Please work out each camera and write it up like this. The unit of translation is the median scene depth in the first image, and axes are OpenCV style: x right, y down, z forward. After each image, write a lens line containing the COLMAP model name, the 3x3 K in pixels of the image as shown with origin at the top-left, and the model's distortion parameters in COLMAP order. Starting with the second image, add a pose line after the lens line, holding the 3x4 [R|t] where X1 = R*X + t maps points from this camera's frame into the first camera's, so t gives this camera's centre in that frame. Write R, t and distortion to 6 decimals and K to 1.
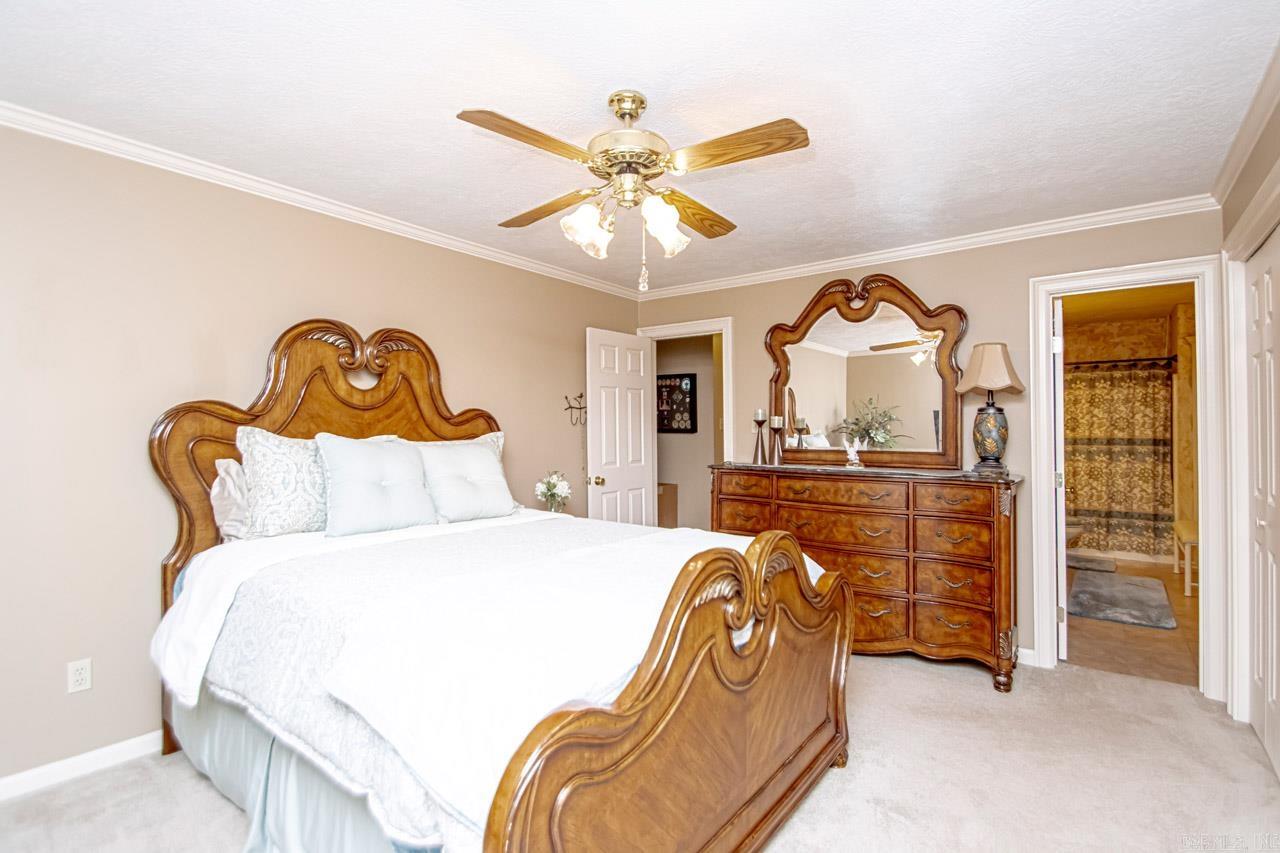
lens RADIAL K [[593.0, 0, 640.2], [0, 593.0, 425.6], [0, 0, 1]] dist [-0.007224, -0.006686]
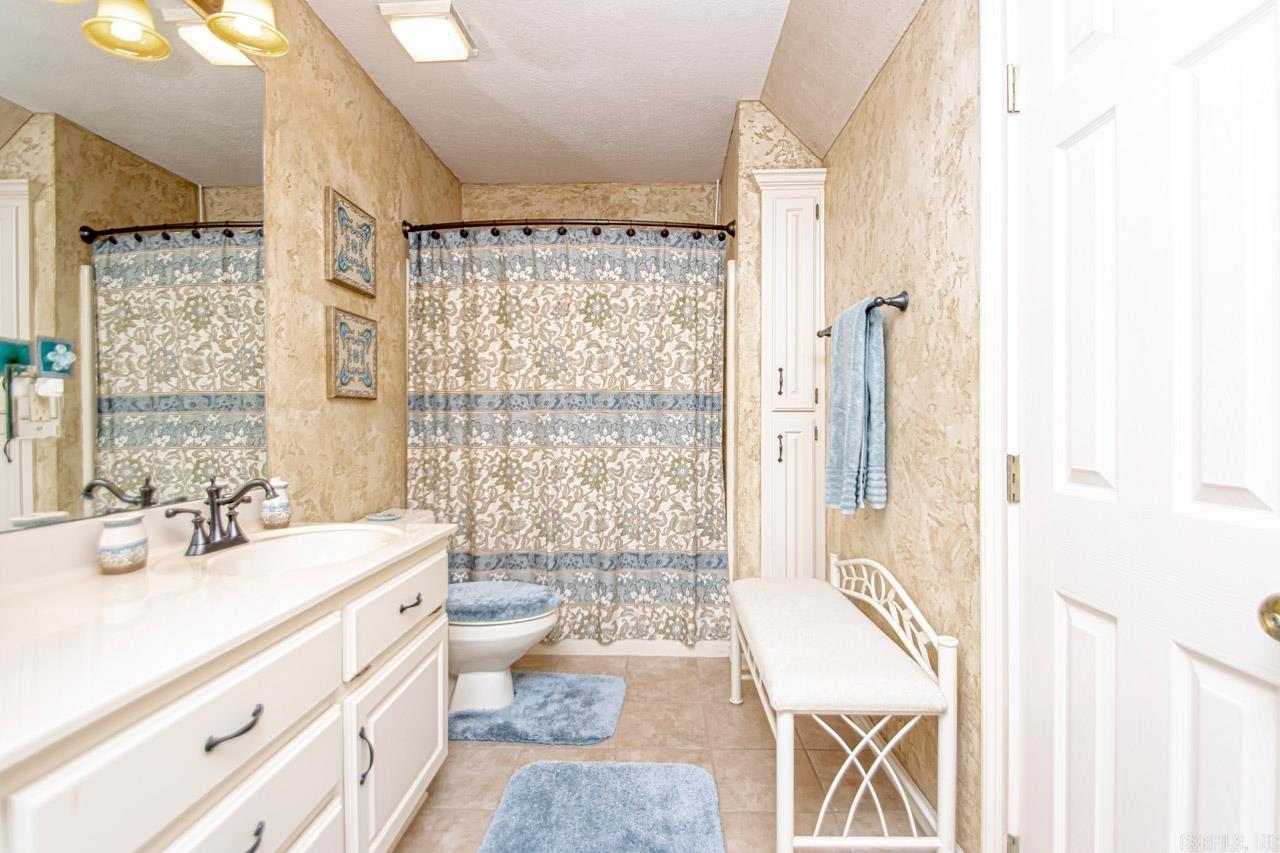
lens RADIAL K [[593.0, 0, 639.2], [0, 593.0, 426.8], [0, 0, 1]] dist [-0.007224, -0.006686]
pose [[0.808830, -0.000321, 0.588042, 0.555061], [-0.009104, 0.999873, 0.013069, 0.041771], [-0.587972, -0.015924, 0.808725, 0.638040]]
